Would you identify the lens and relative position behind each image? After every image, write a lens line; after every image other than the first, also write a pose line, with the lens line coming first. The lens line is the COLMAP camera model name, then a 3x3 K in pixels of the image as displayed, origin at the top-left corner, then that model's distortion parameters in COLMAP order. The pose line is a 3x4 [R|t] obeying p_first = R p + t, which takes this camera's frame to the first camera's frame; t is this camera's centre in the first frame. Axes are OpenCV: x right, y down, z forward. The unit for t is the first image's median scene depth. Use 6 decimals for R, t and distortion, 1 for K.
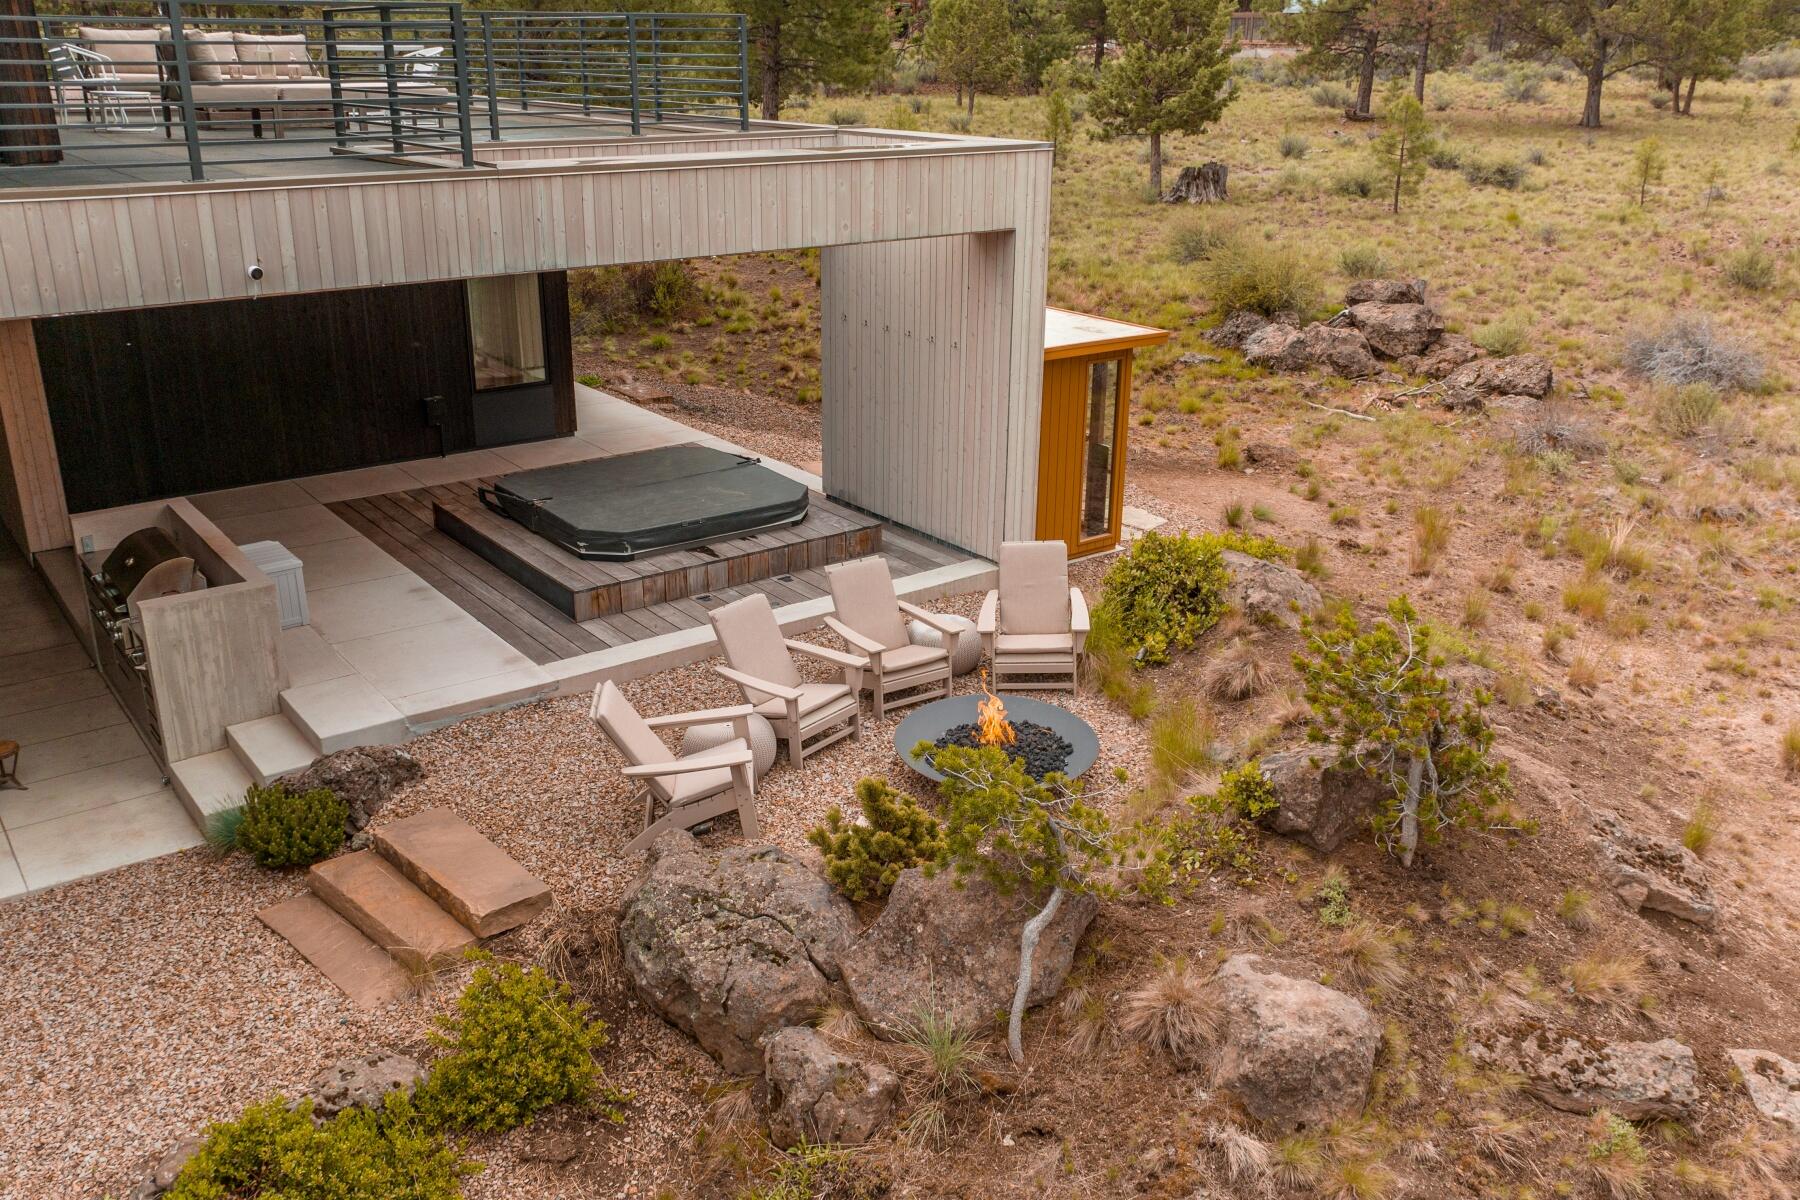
lens RADIAL K [[1526.8, 0, 900.0], [0, 1526.8, 600.0], [0, 0, 1]] dist [0.000832, 0.001569]
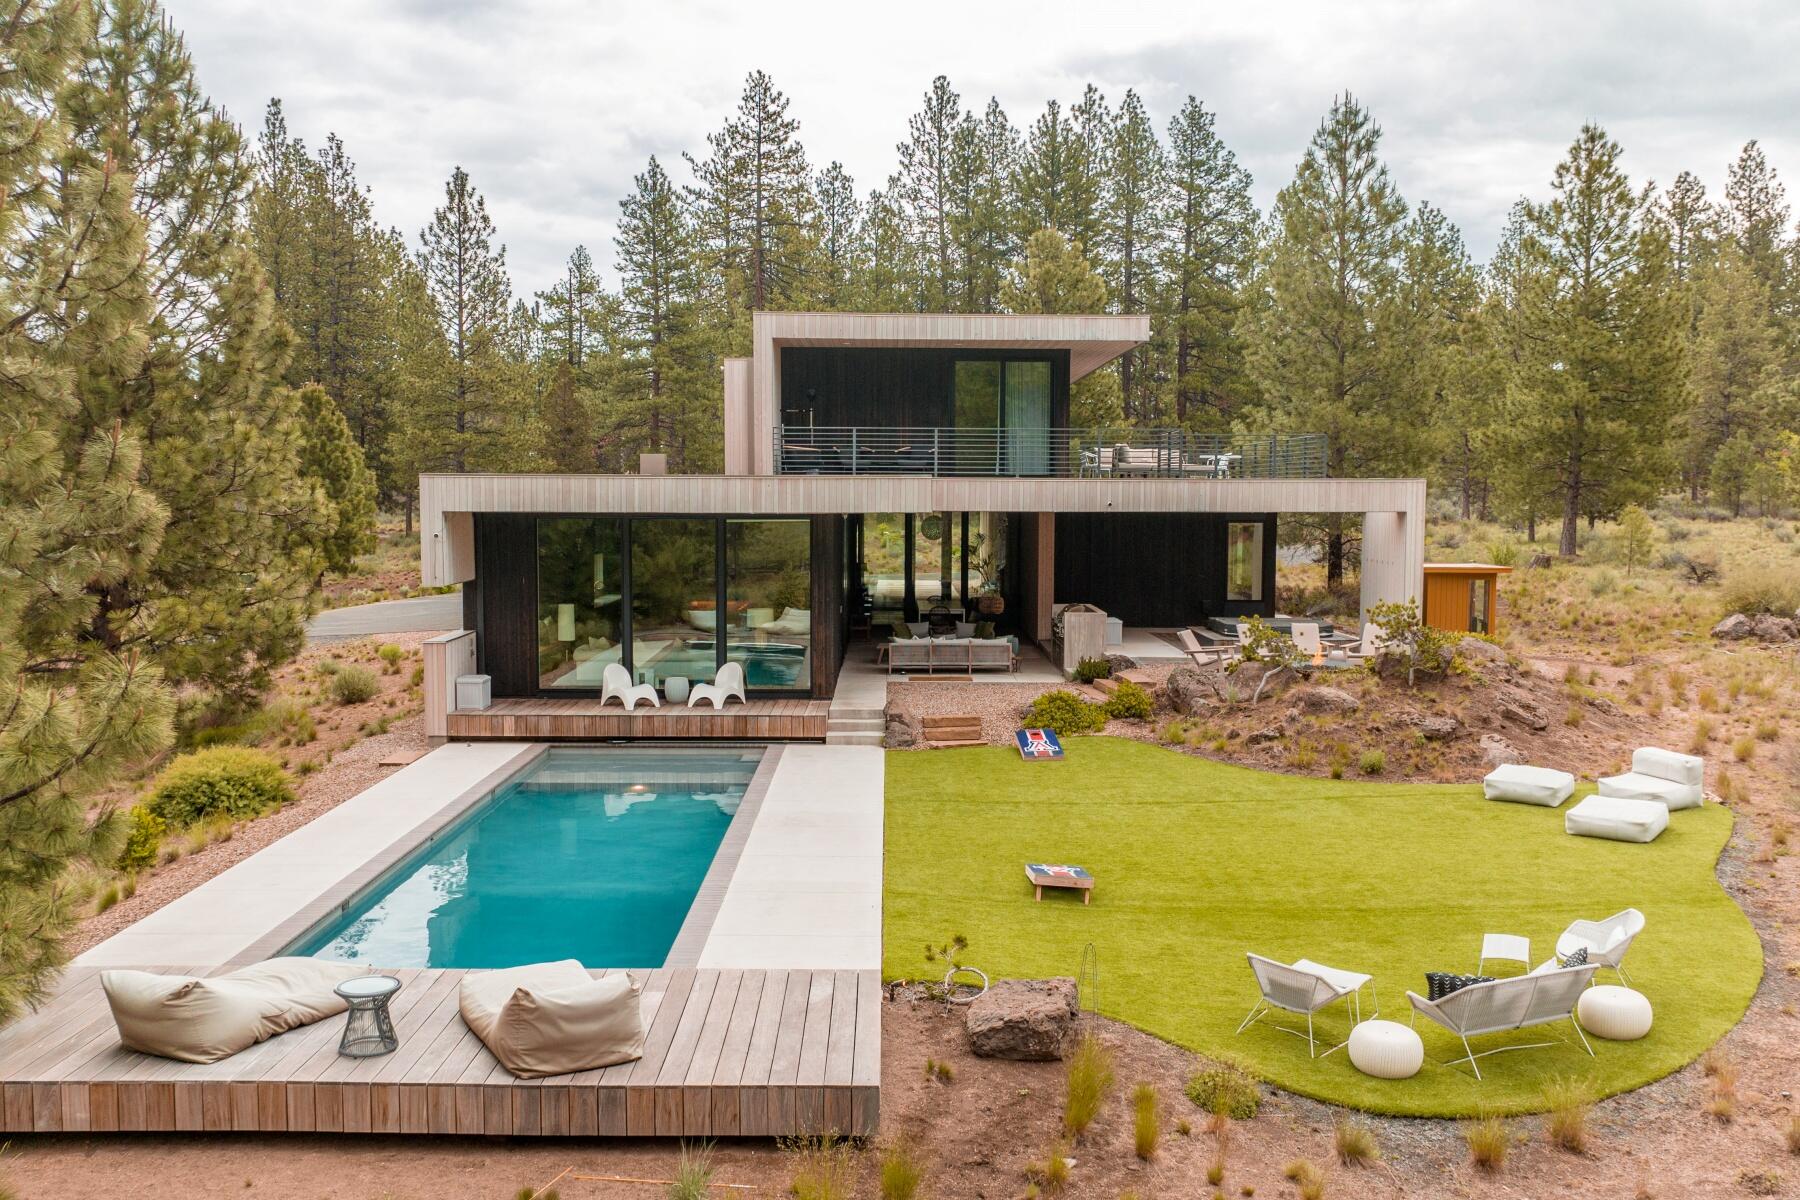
lens RADIAL K [[1526.8, 0, 900.0], [0, 1526.8, 600.0], [0, 0, 1]] dist [0.000832, 0.001569]
pose [[0.793057, 0.038681, -0.607918, 1.395435], [-0.206647, 0.955885, -0.208759, 0.864725], [0.573025, 0.291182, 0.766065, -2.004829]]
